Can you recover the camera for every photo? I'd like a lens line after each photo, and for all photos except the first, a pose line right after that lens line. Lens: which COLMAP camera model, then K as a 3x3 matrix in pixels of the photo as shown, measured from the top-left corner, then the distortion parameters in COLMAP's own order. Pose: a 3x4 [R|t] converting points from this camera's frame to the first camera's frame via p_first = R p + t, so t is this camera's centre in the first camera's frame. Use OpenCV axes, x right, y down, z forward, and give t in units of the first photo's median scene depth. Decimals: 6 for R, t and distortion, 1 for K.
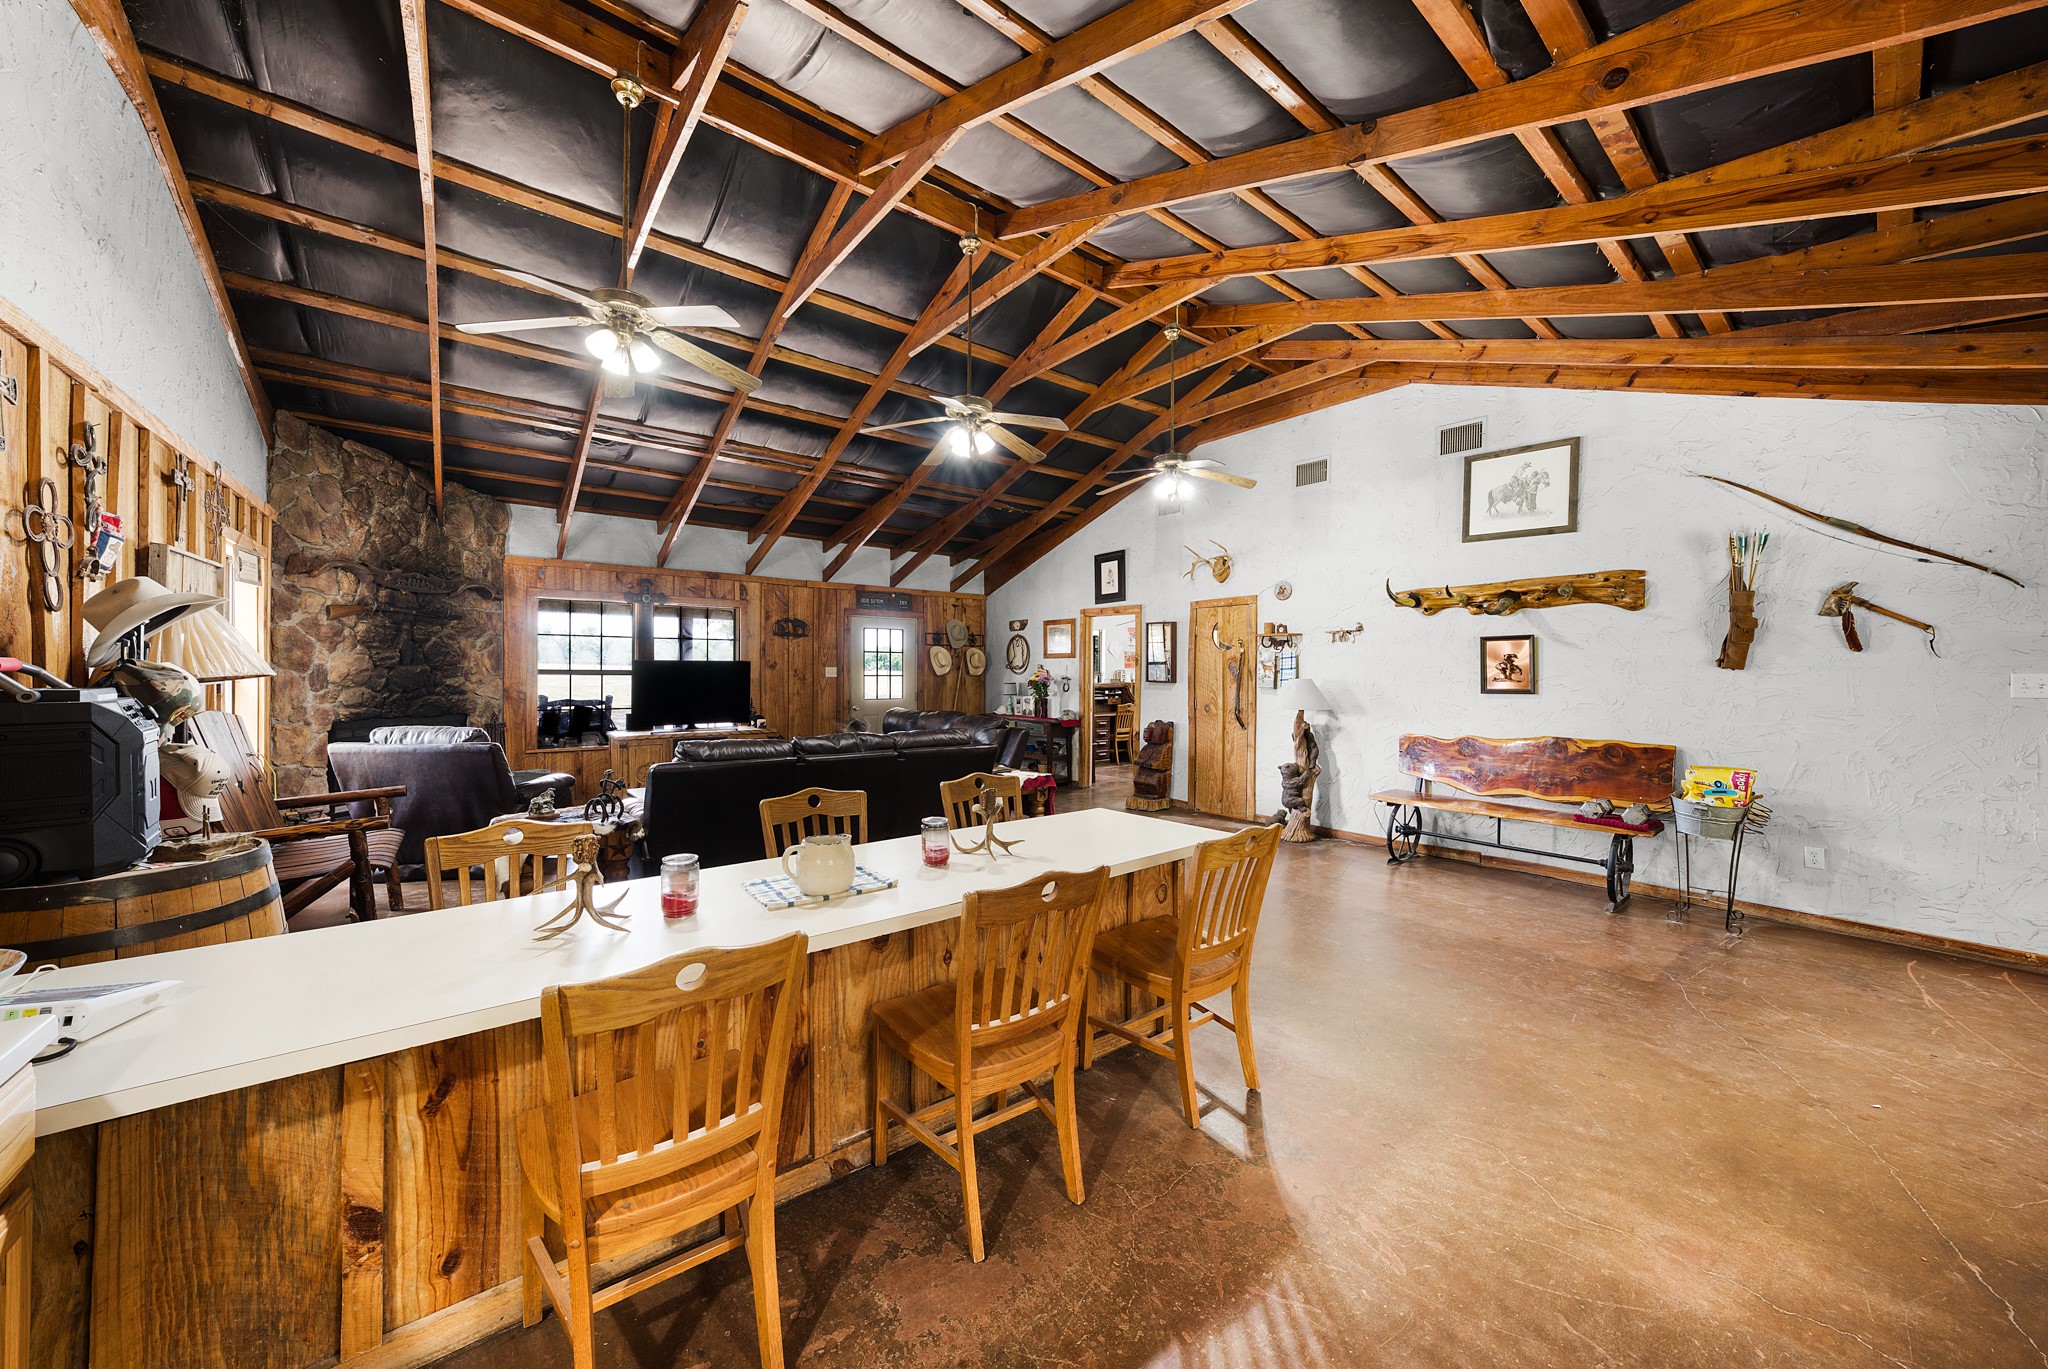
lens RADIAL K [[713.3, 0, 1027.2], [0, 713.3, 677.1], [0, 0, 1]] dist [-0.030626, 0.005544]
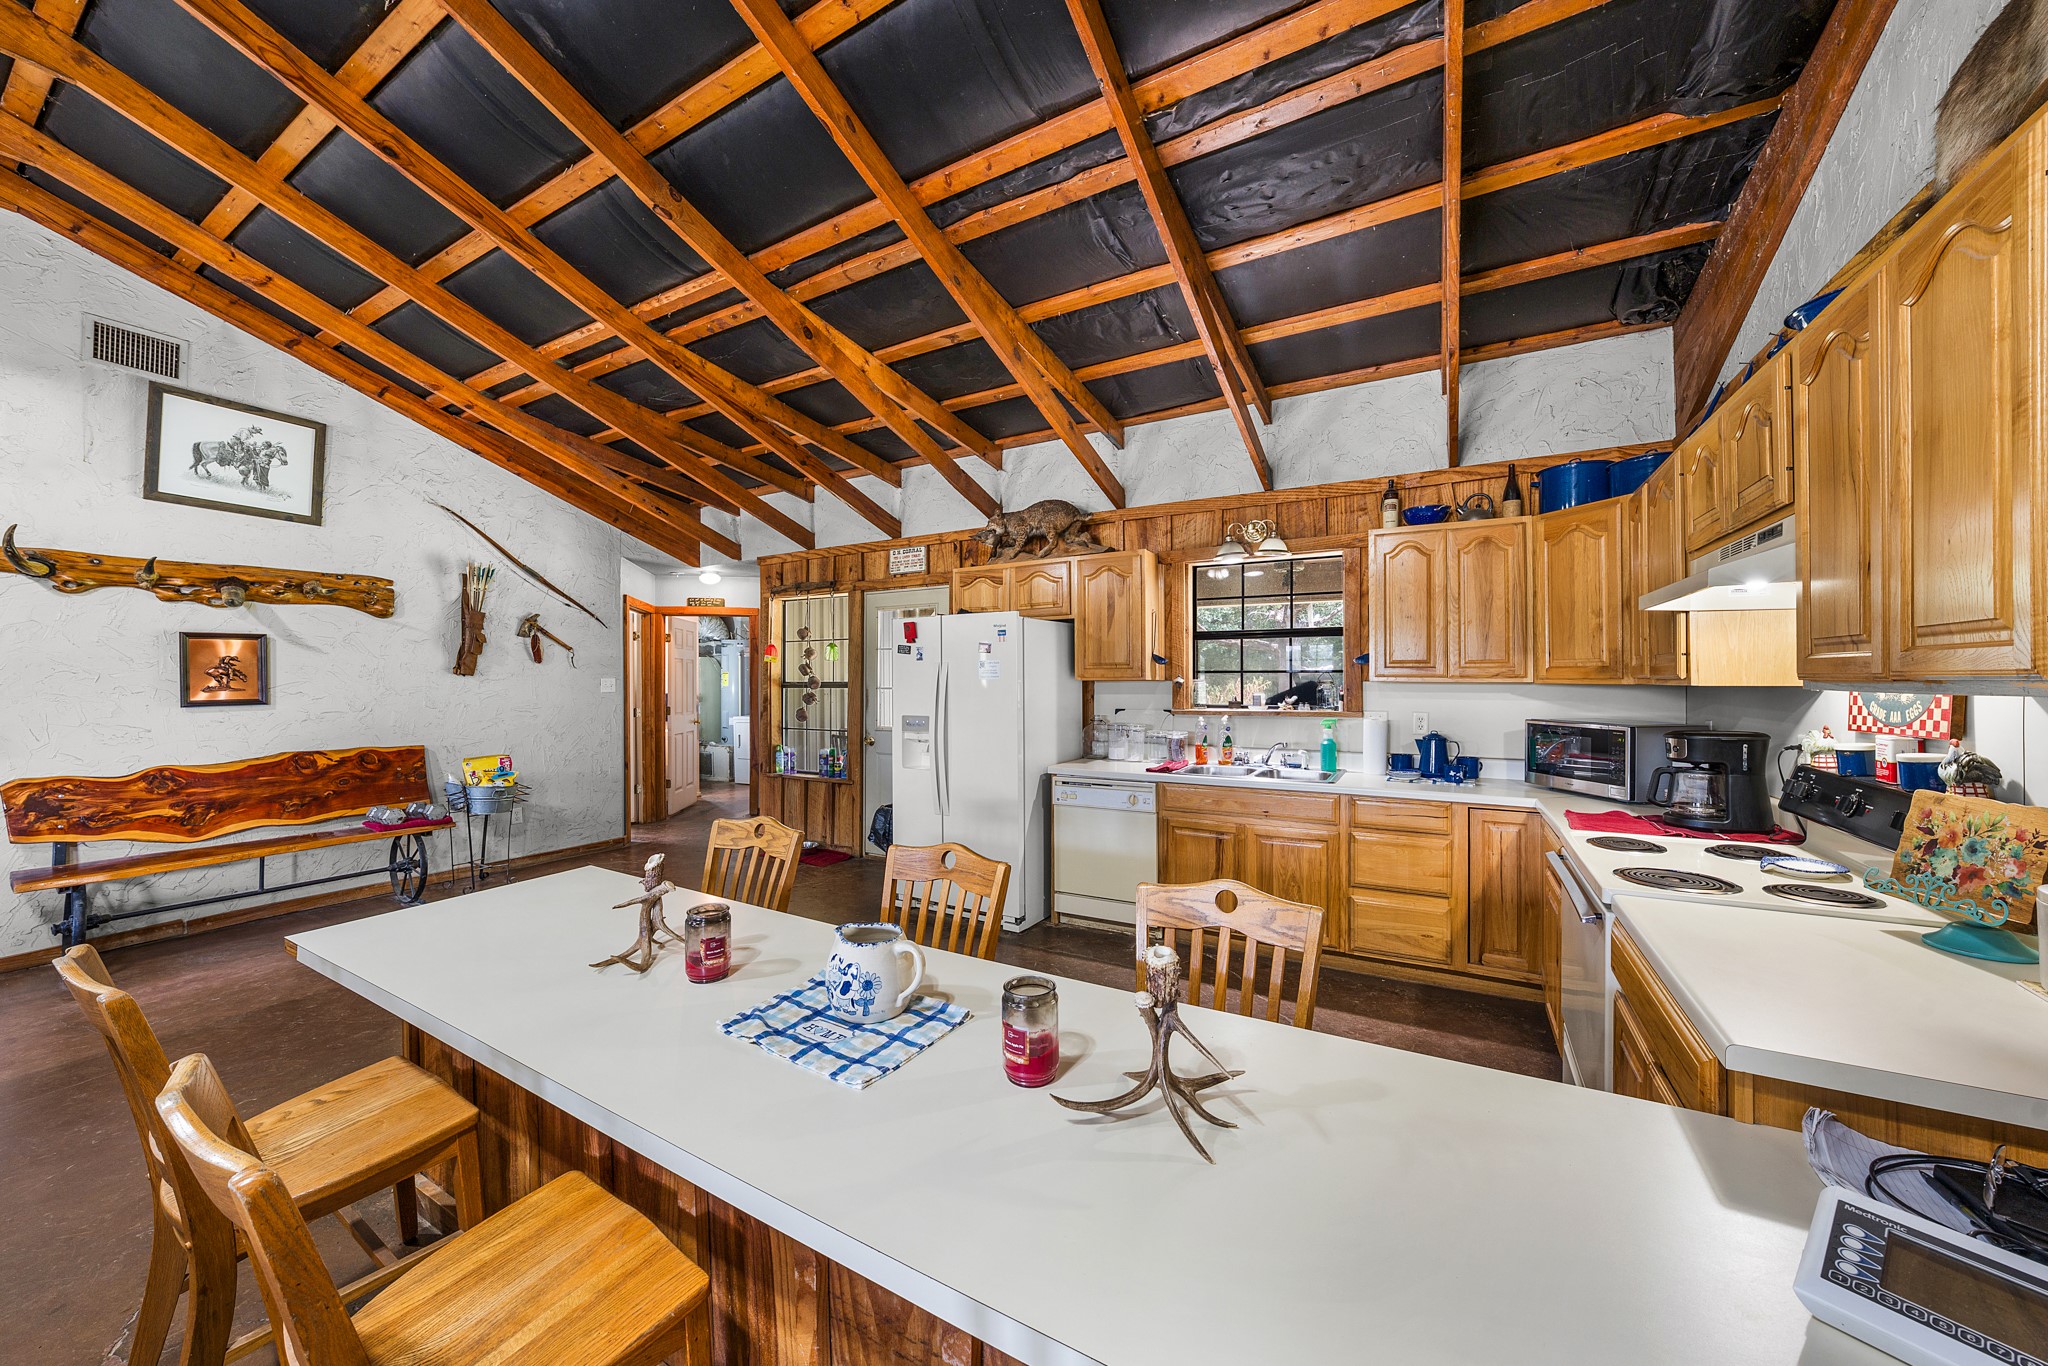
lens RADIAL K [[720.4, 0, 1027.6], [0, 720.4, 677.5], [0, 0, 1]] dist [-0.030841, 0.006219]
pose [[-0.368275, -0.001644, 0.929715, -0.302688], [0.008127, 0.999955, 0.004987, -0.003900], [-0.929681, 0.009392, -0.368245, 0.347606]]
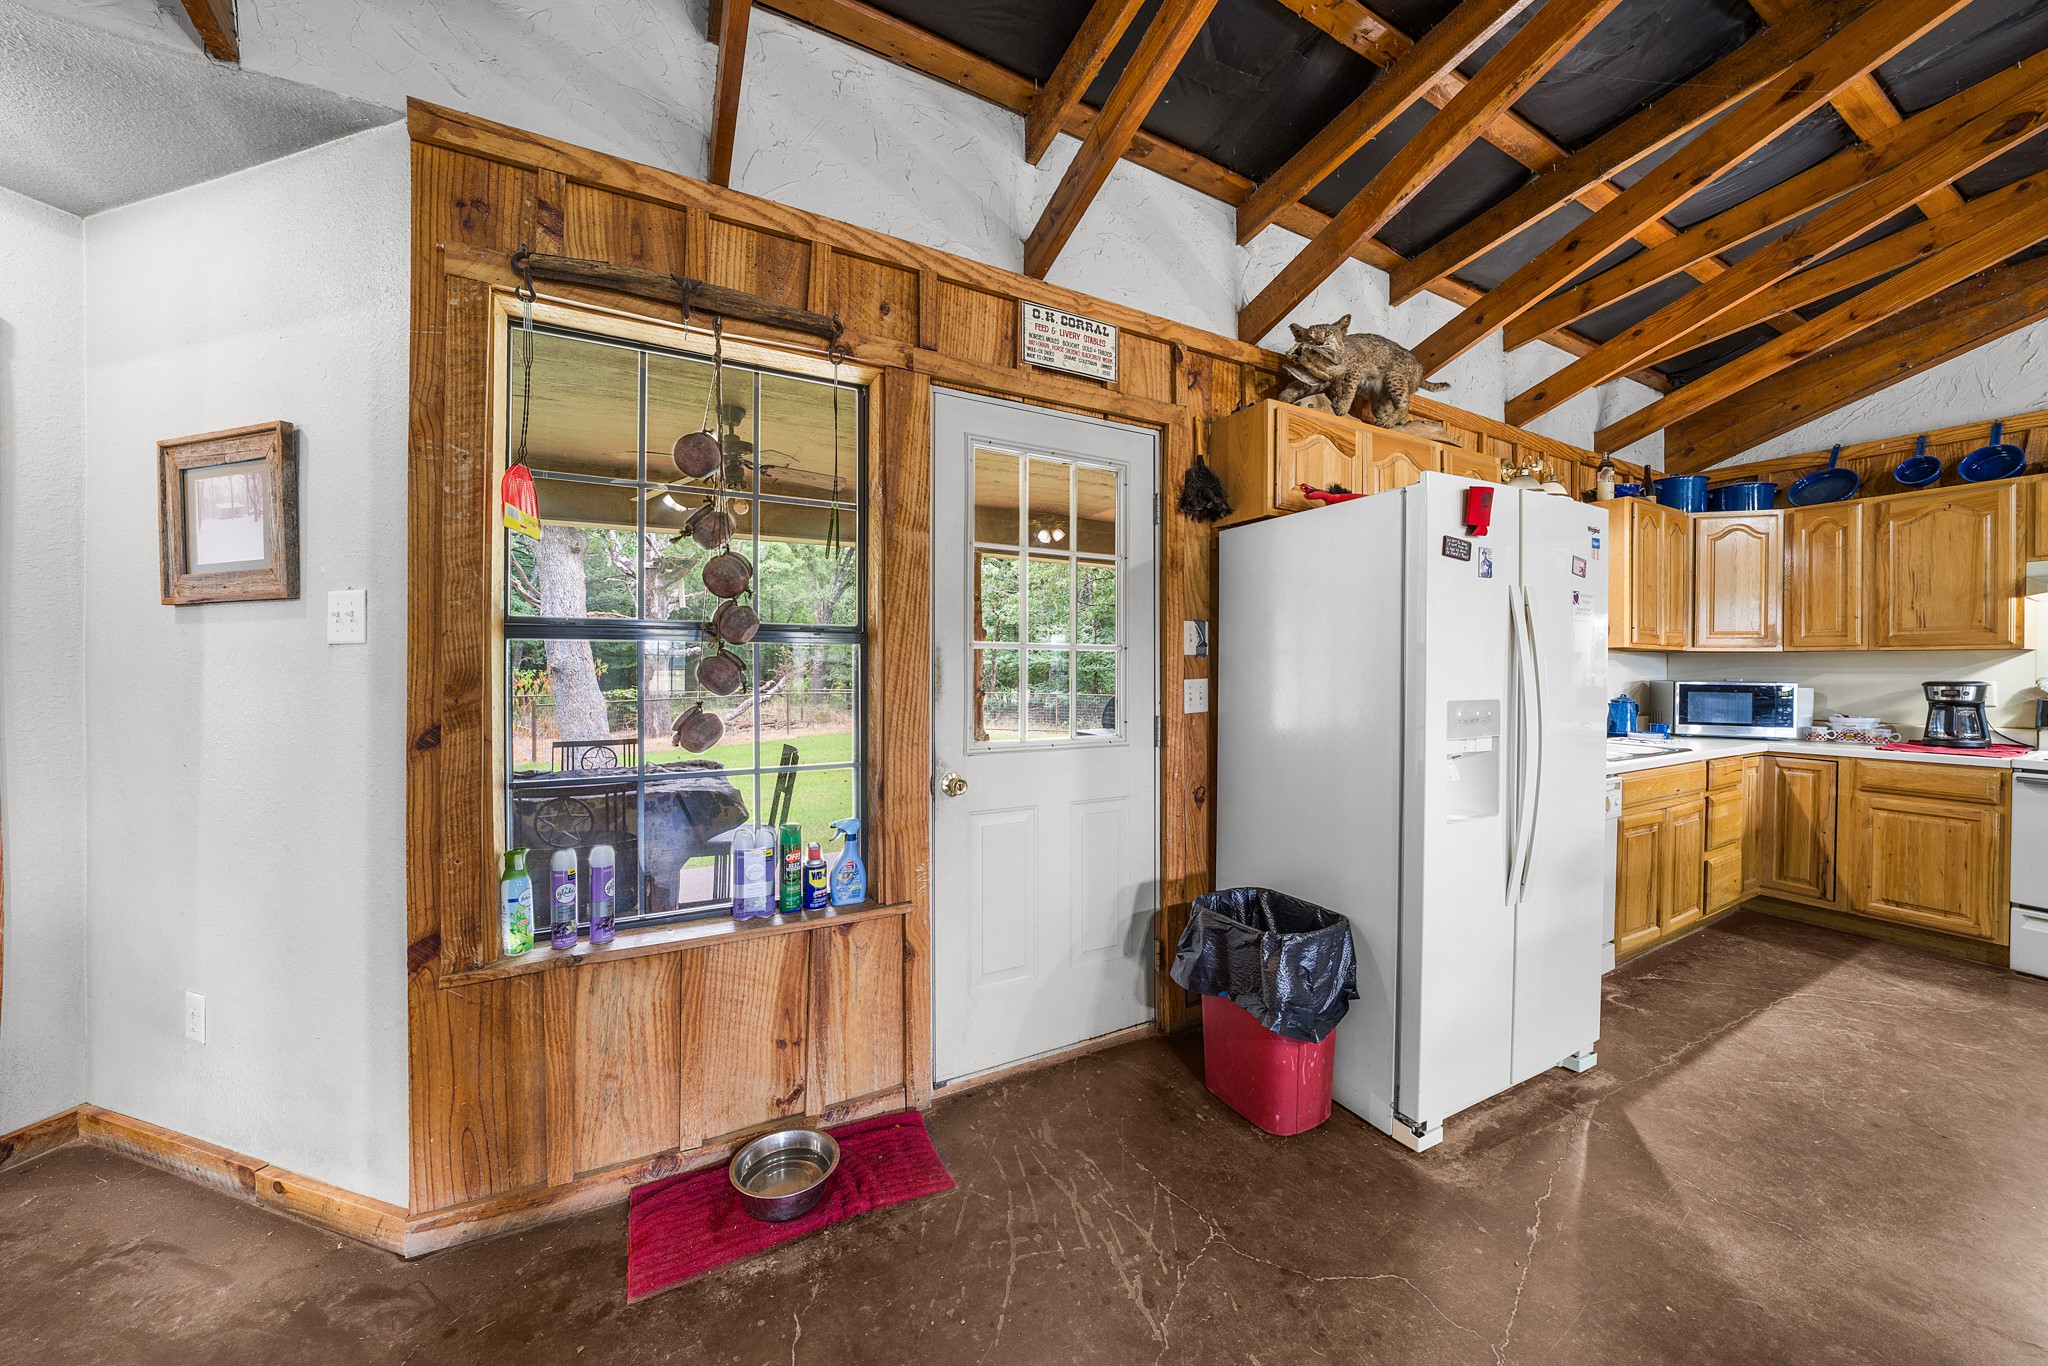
lens RADIAL K [[715.6, 0, 1023.4], [0, 715.6, 669.0], [0, 0, 1]] dist [-0.031482, 0.007026]
pose [[-0.984547, -0.010791, 0.174785, 0.479438], [-0.008896, 0.999893, 0.011619, 0.018866], [-0.174892, 0.009885, -0.984538, 0.517104]]
